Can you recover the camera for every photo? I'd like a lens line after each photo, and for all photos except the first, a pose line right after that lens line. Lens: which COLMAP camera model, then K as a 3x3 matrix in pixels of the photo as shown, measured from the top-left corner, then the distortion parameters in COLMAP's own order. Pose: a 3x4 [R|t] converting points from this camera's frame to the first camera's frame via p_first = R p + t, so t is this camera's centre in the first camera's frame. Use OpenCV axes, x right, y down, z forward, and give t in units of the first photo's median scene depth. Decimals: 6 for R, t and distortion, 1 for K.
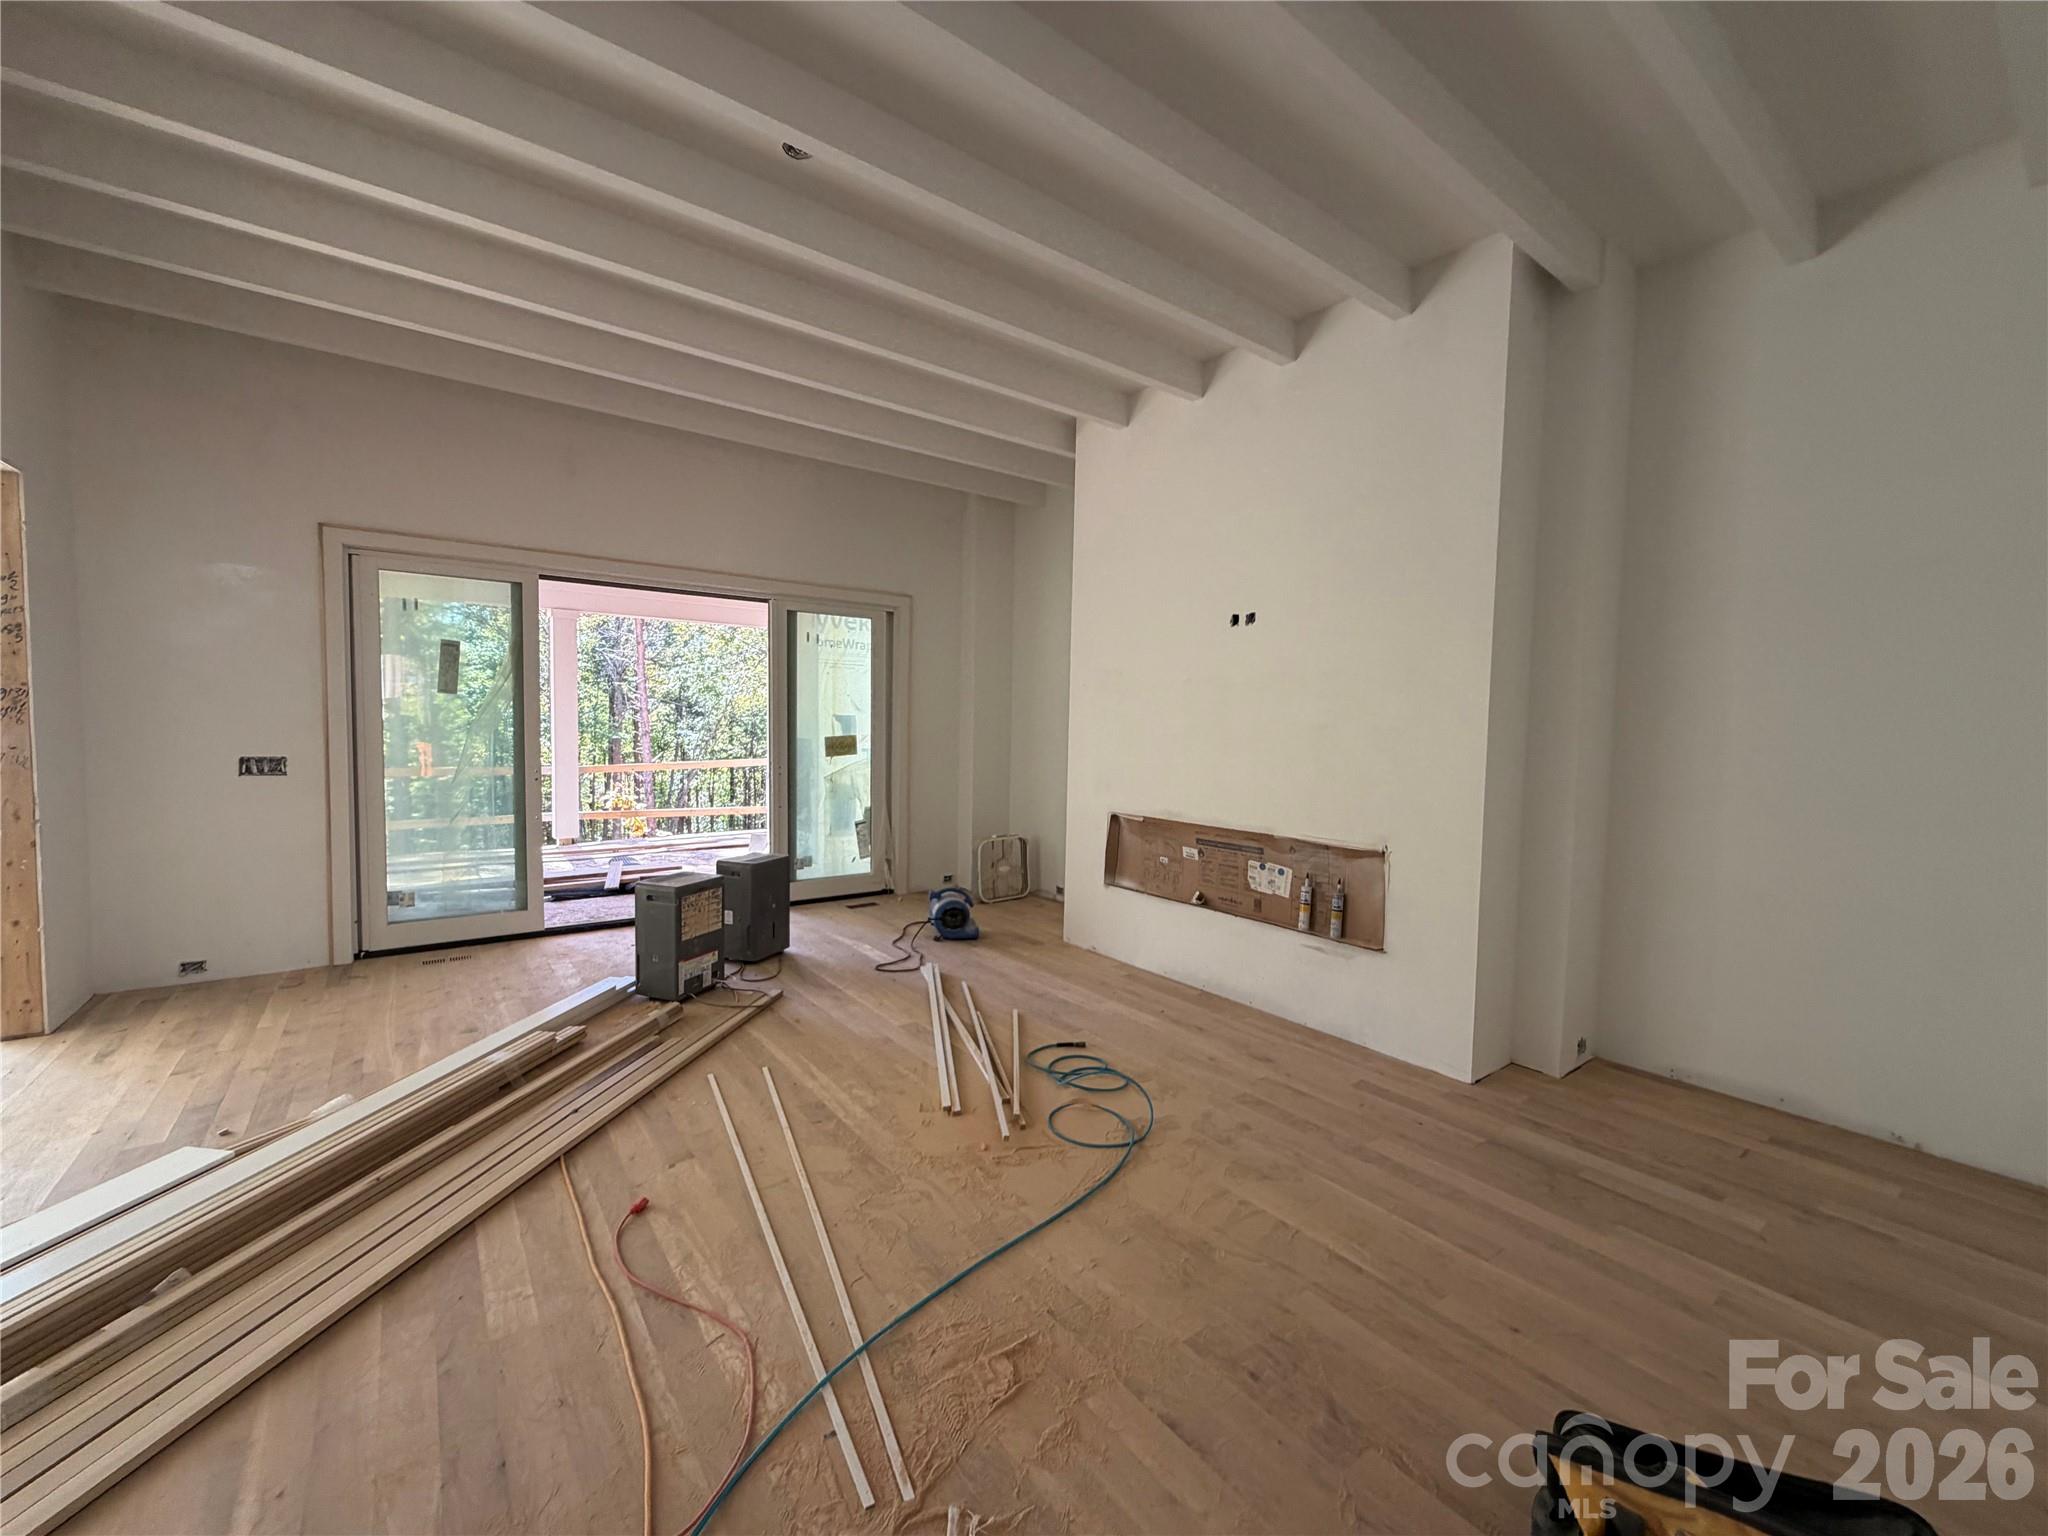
lens RADIAL K [[834.5, 0, 1024.0], [0, 834.5, 768.0], [0, 0, 1]] dist [0.000245, -0.000037]
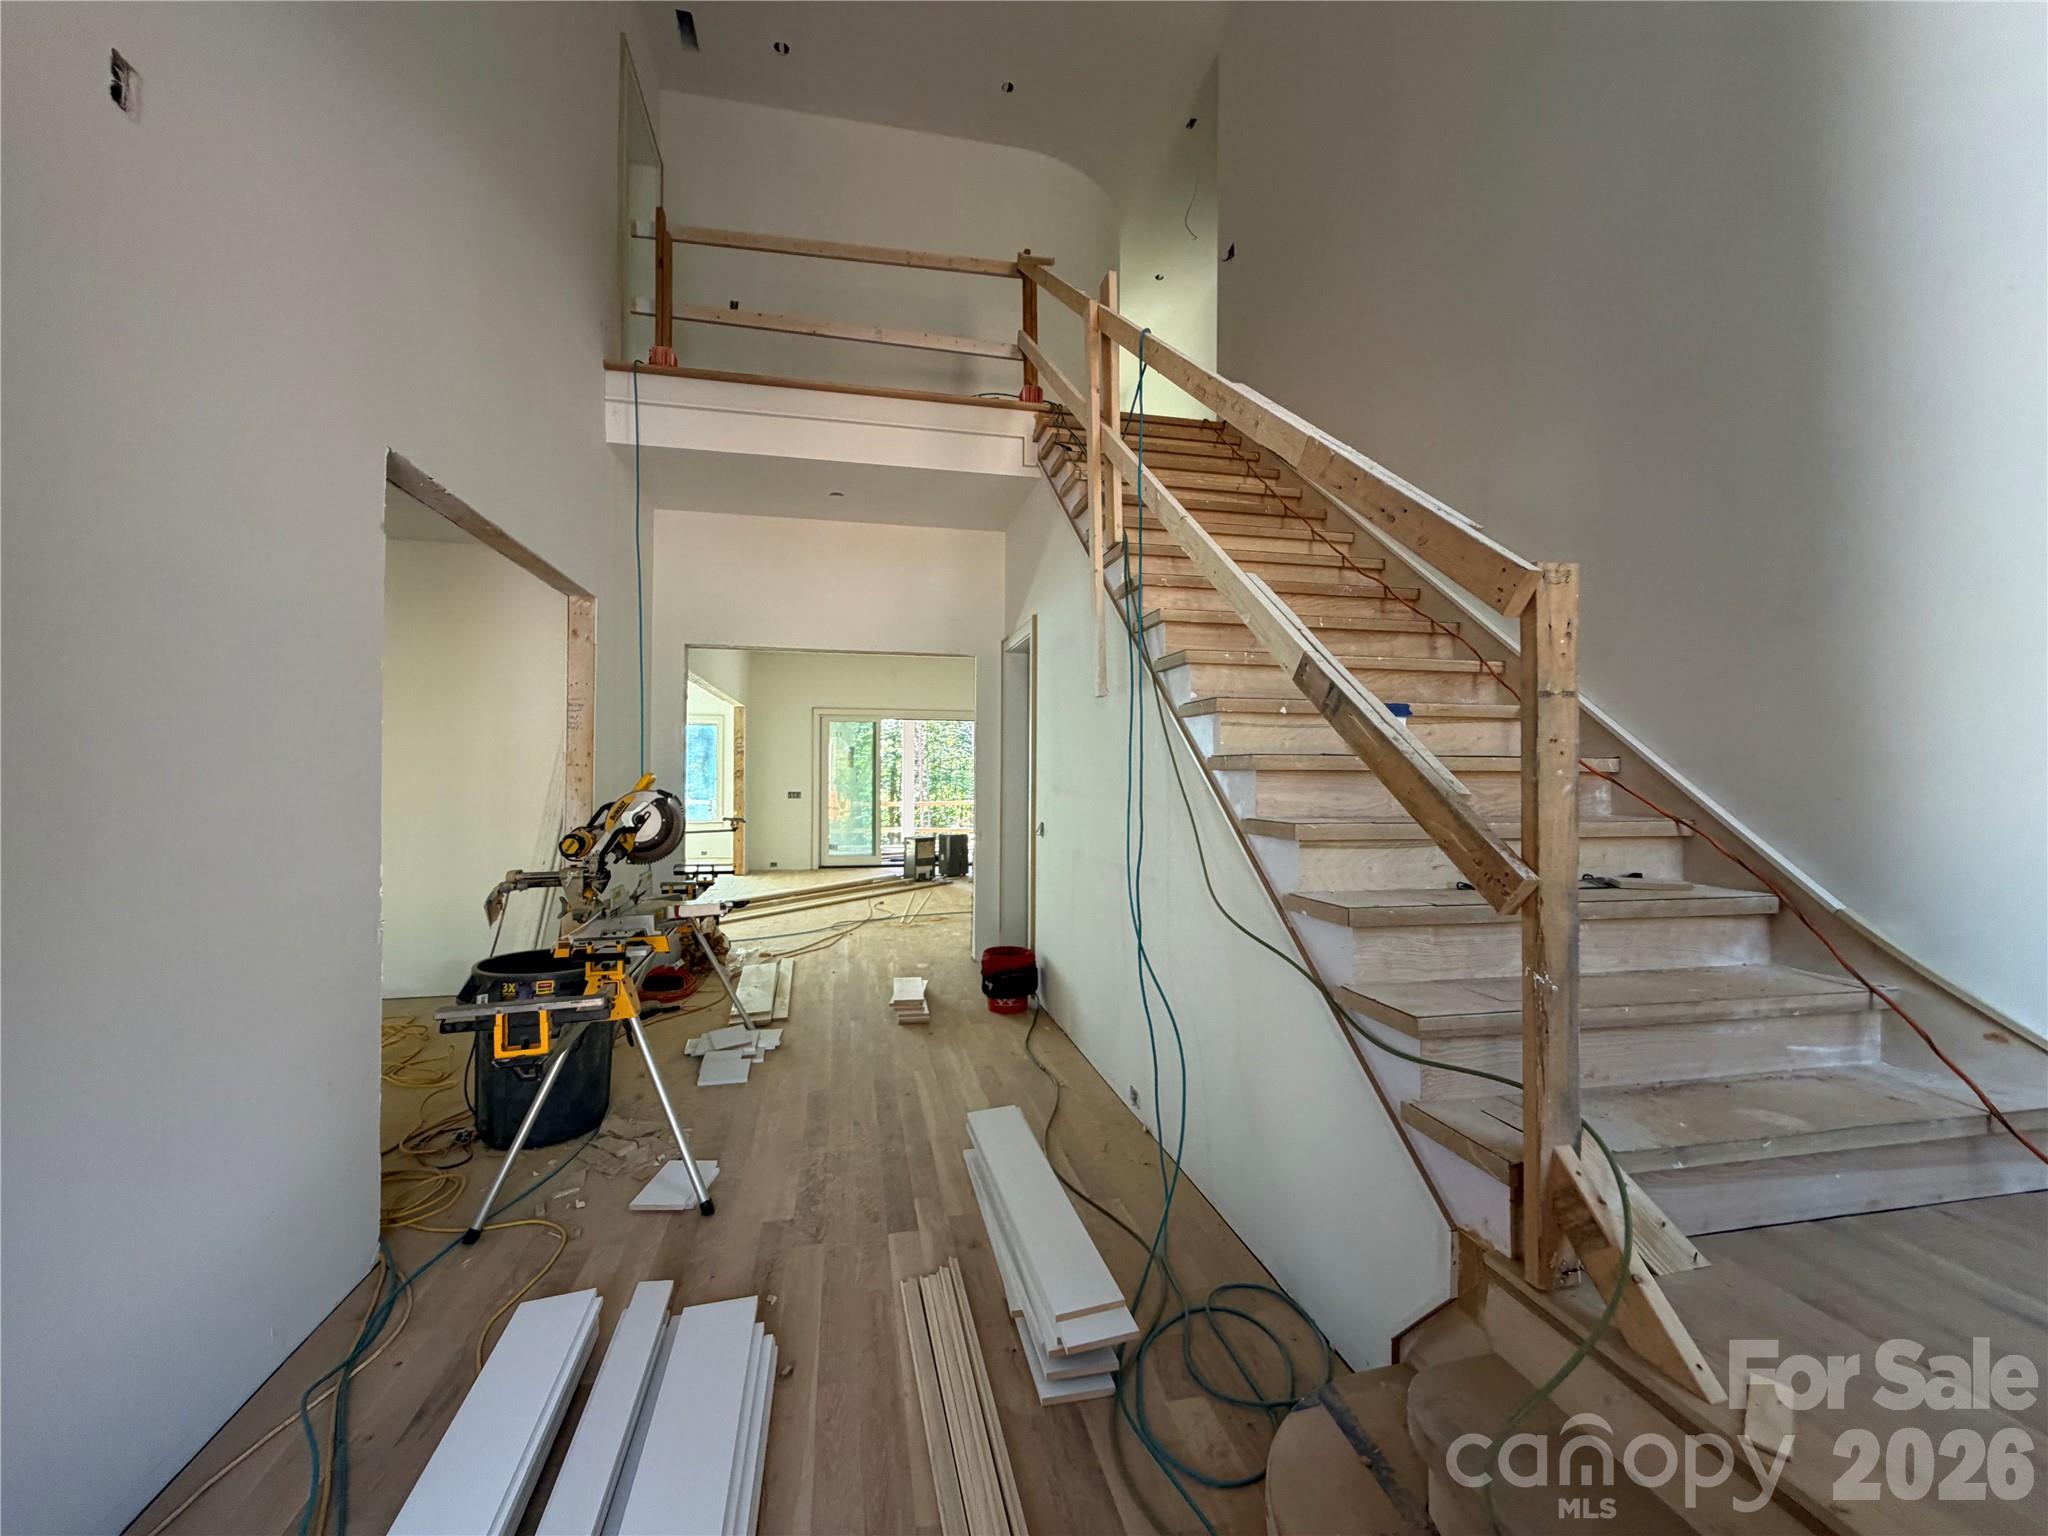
lens RADIAL K [[834.5, 0, 1024.0], [0, 834.5, 768.0], [0, 0, 1]] dist [0.000245, -0.000037]
pose [[0.909206, -0.024398, -0.415631, 0.979094], [-0.003234, 0.997838, -0.065648, 0.088591], [0.416334, 0.061032, 0.907161, -1.252493]]
